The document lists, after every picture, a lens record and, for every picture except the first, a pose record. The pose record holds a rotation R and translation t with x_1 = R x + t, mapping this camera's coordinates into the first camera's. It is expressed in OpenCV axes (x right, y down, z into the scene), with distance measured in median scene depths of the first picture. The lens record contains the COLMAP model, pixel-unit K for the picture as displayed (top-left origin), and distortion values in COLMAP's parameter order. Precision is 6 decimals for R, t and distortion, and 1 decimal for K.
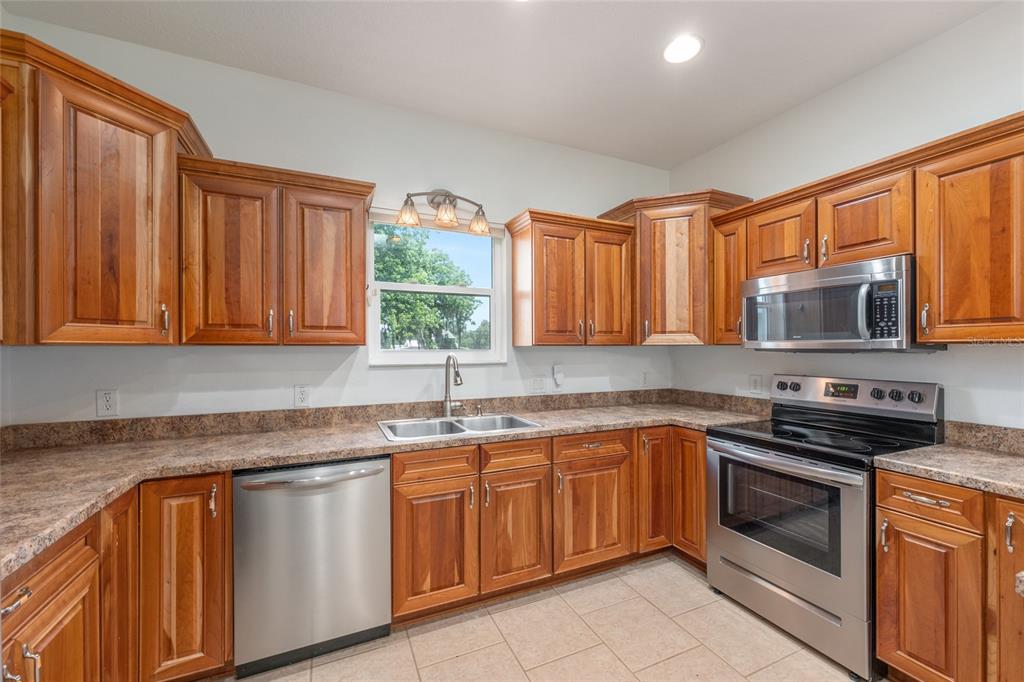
lens RADIAL K [[409.0, 0, 514.7], [0, 409.0, 347.9], [0, 0, 1]] dist [0.000186, -0.000285]
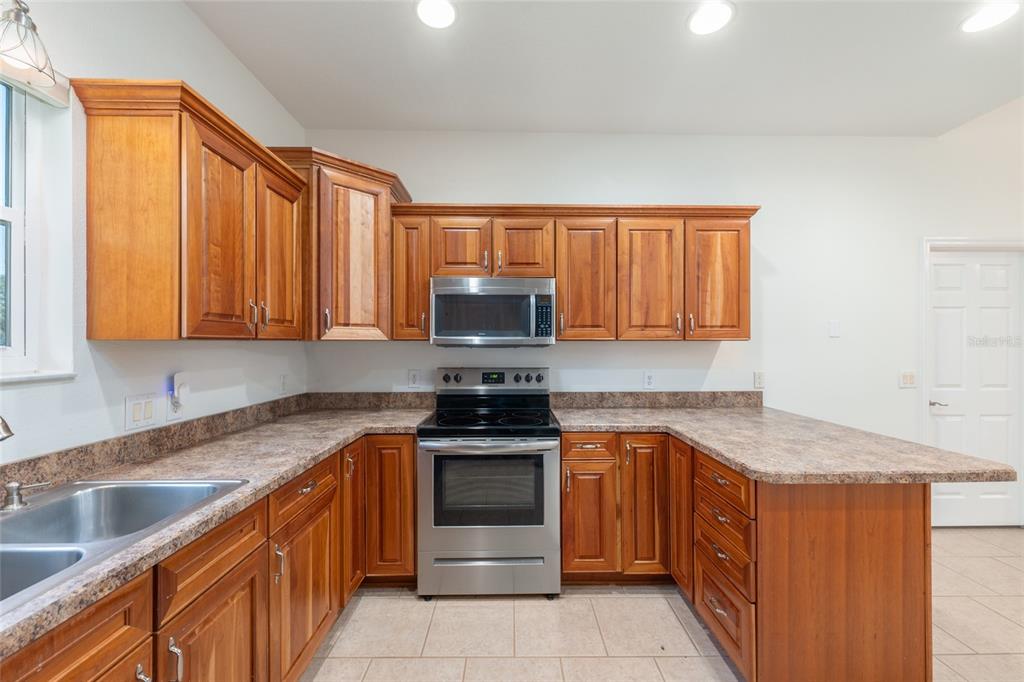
lens RADIAL K [[409.0, 0, 516.5], [0, 409.0, 340.2], [0, 0, 1]] dist [0.000186, -0.000285]
pose [[0.403888, 0.006959, 0.914782, -0.288211], [-0.001036, 0.999974, -0.007149, -0.001482], [-0.914808, 0.001940, 0.403885, 0.404910]]
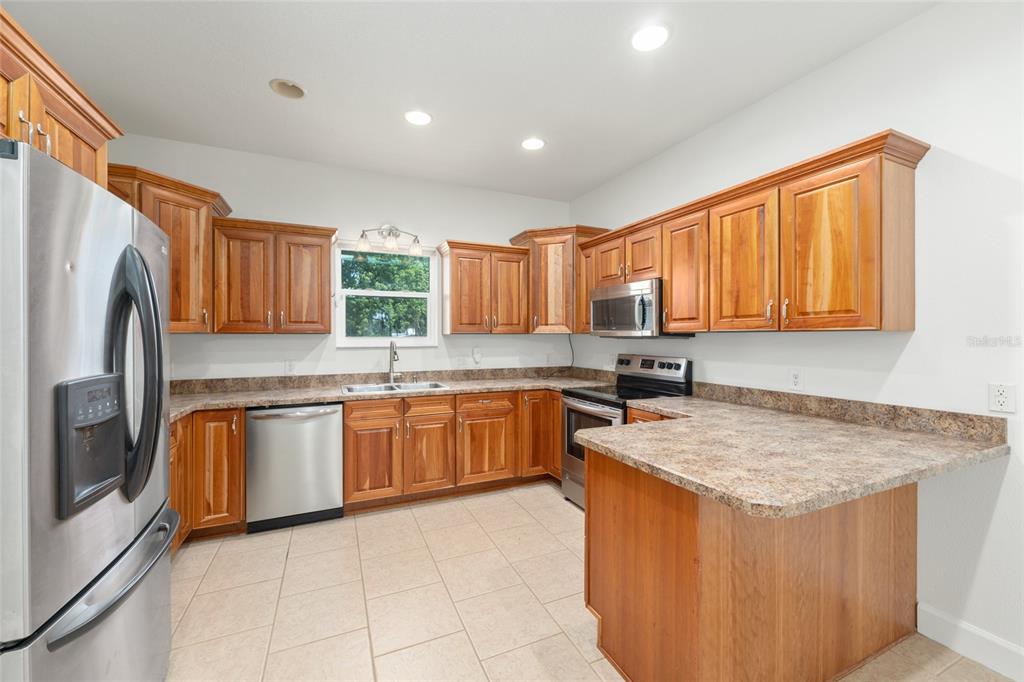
lens RADIAL K [[409.0, 0, 514.0], [0, 409.0, 334.4], [0, 0, 1]] dist [0.000186, -0.000285]
pose [[0.999983, 0.000746, -0.005721, 0.296280], [-0.000771, 0.999990, -0.004455, 0.002574], [0.005717, 0.004459, 0.999974, -0.473479]]
